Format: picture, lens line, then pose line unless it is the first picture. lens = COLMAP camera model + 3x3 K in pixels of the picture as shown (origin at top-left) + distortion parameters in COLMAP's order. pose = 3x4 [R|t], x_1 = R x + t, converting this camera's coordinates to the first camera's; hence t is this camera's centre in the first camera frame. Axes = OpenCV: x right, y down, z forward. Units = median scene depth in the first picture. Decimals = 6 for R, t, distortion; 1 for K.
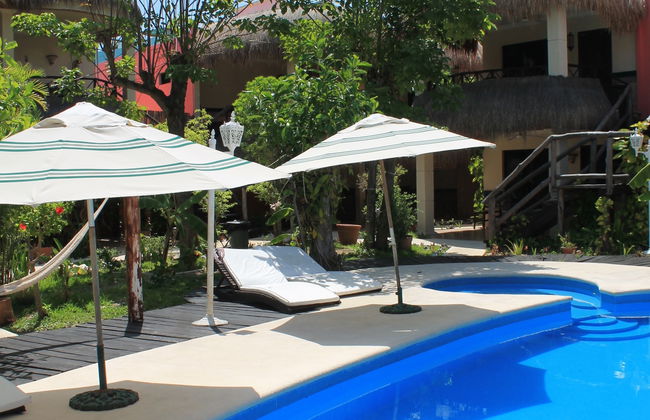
lens RADIAL K [[884.9, 0, 325.0], [0, 884.9, 210.0], [0, 0, 1]] dist [-0.137287, 0.036305]
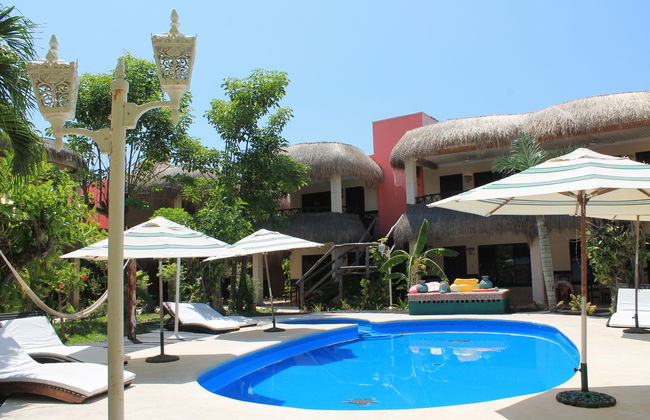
lens RADIAL K [[867.1, 0, 325.0], [0, 867.1, 210.0], [0, 0, 1]] dist [-0.395948, -0.001706]
pose [[0.942231, 0.032418, 0.333392, -0.358248], [0.019059, 0.988504, -0.149986, 0.110124], [-0.334422, 0.147675, 0.930781, -0.660235]]
